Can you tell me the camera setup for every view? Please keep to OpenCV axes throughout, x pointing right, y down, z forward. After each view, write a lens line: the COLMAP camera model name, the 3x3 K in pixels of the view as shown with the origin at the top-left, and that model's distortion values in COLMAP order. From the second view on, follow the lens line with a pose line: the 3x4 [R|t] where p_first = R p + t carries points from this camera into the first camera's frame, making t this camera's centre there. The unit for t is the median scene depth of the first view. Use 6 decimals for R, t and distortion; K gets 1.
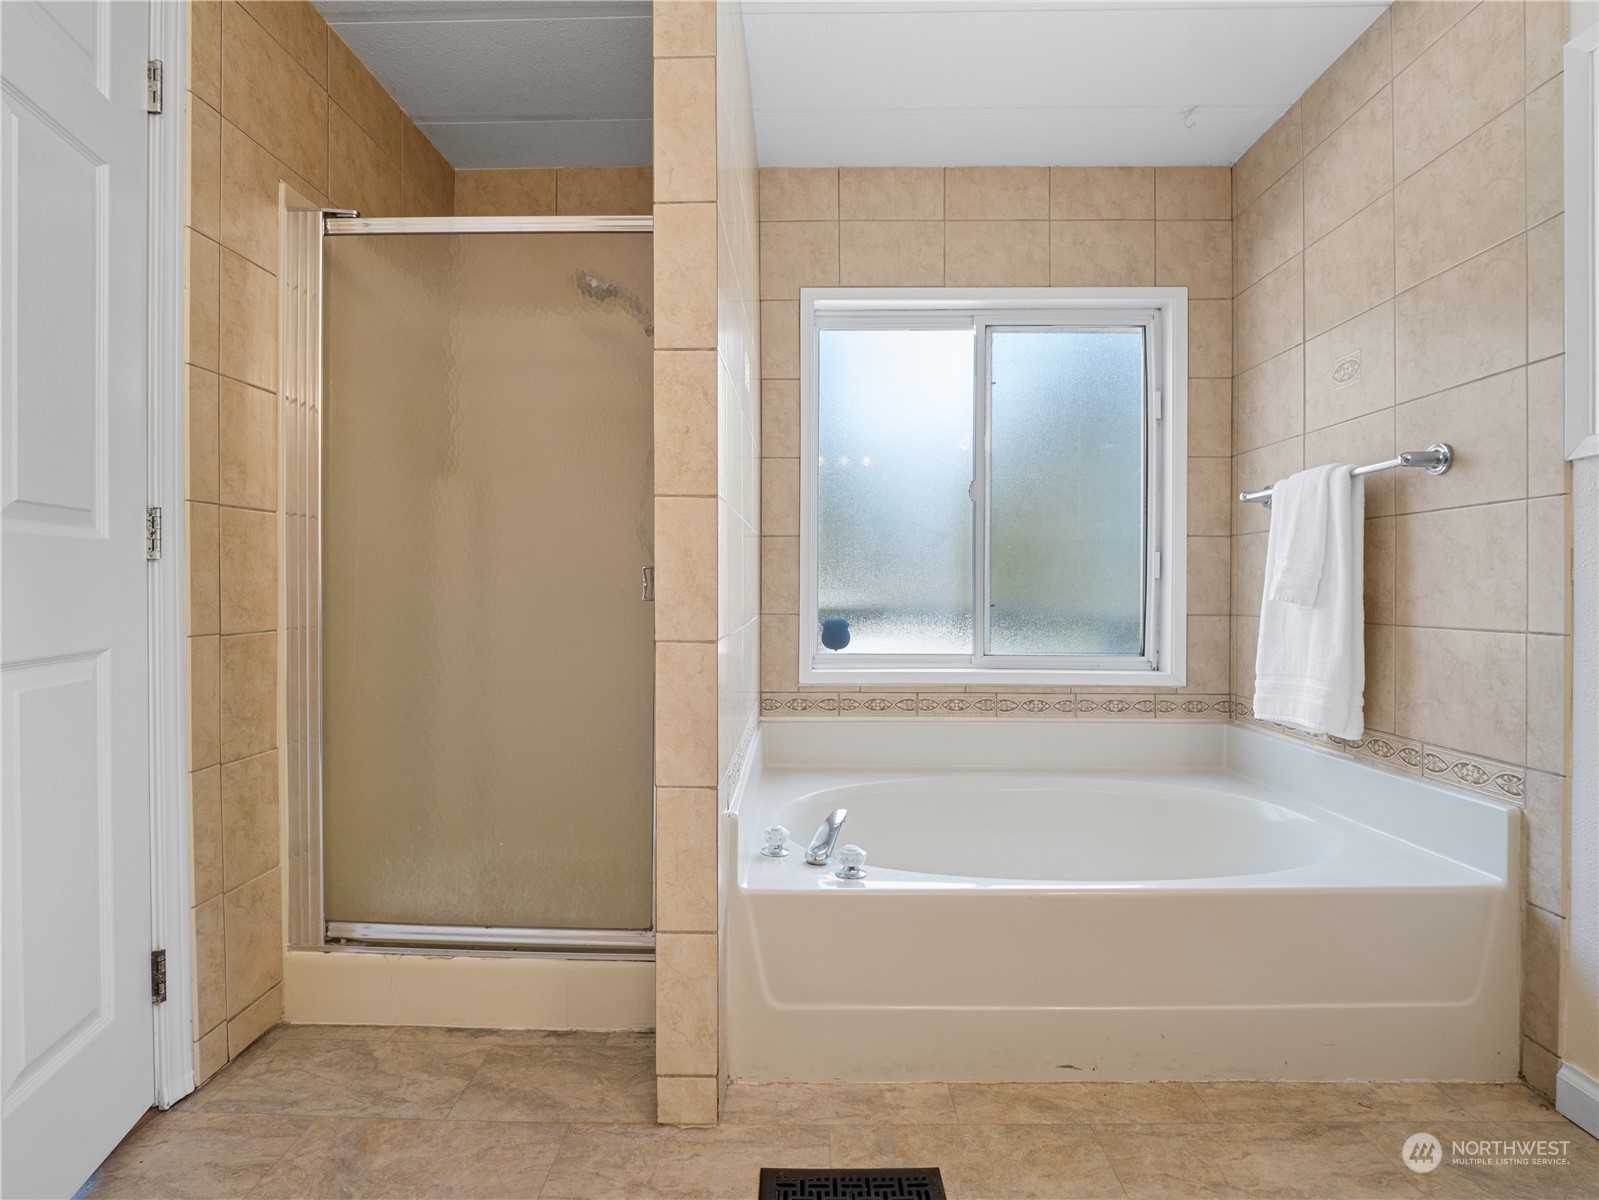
lens RADIAL K [[784.1, 0, 797.0], [0, 784.1, 597.2], [0, 0, 1]] dist [-0.002982, -0.000609]
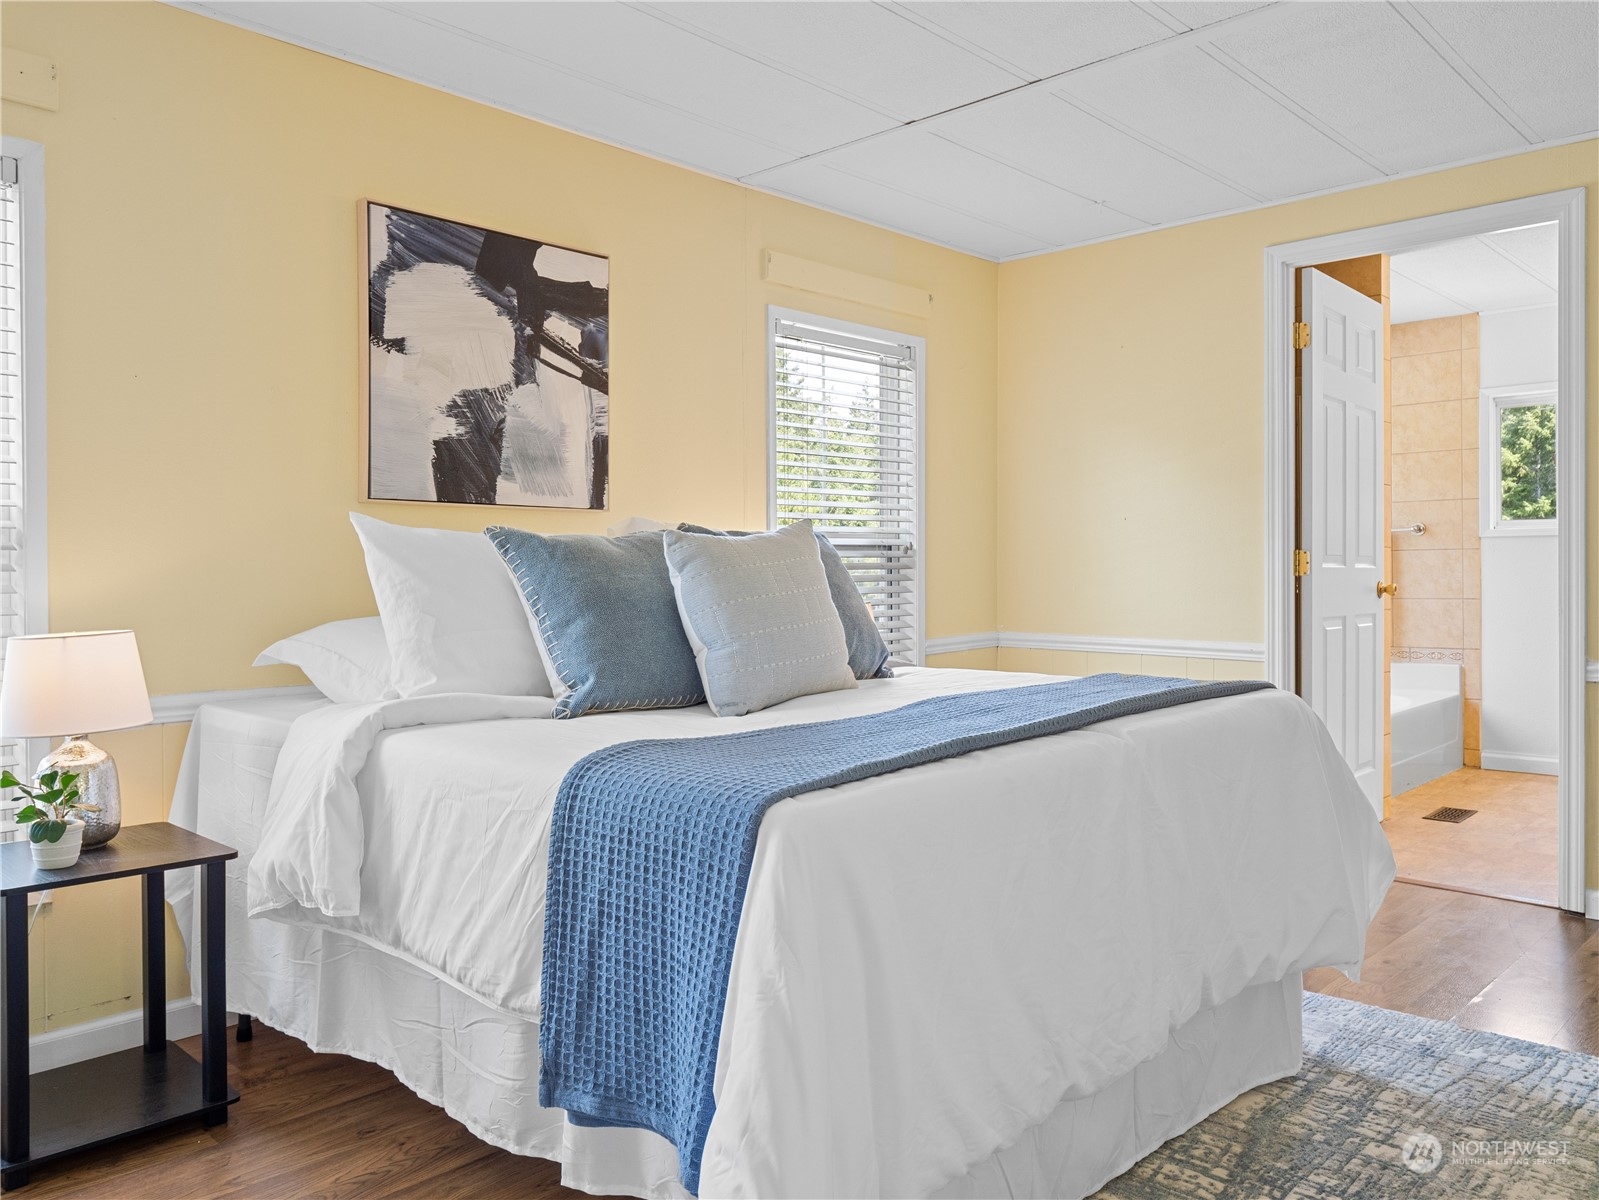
lens RADIAL K [[1212.8, 0, 797.2], [0, 1212.8, 592.1], [0, 0, 1]] dist [0.001333, 0.000622]
pose [[0.681440, -0.015576, 0.731708, -3.596120], [0.013030, 0.999873, 0.009149, -0.044988], [-0.731758, 0.003299, 0.681556, -0.166688]]
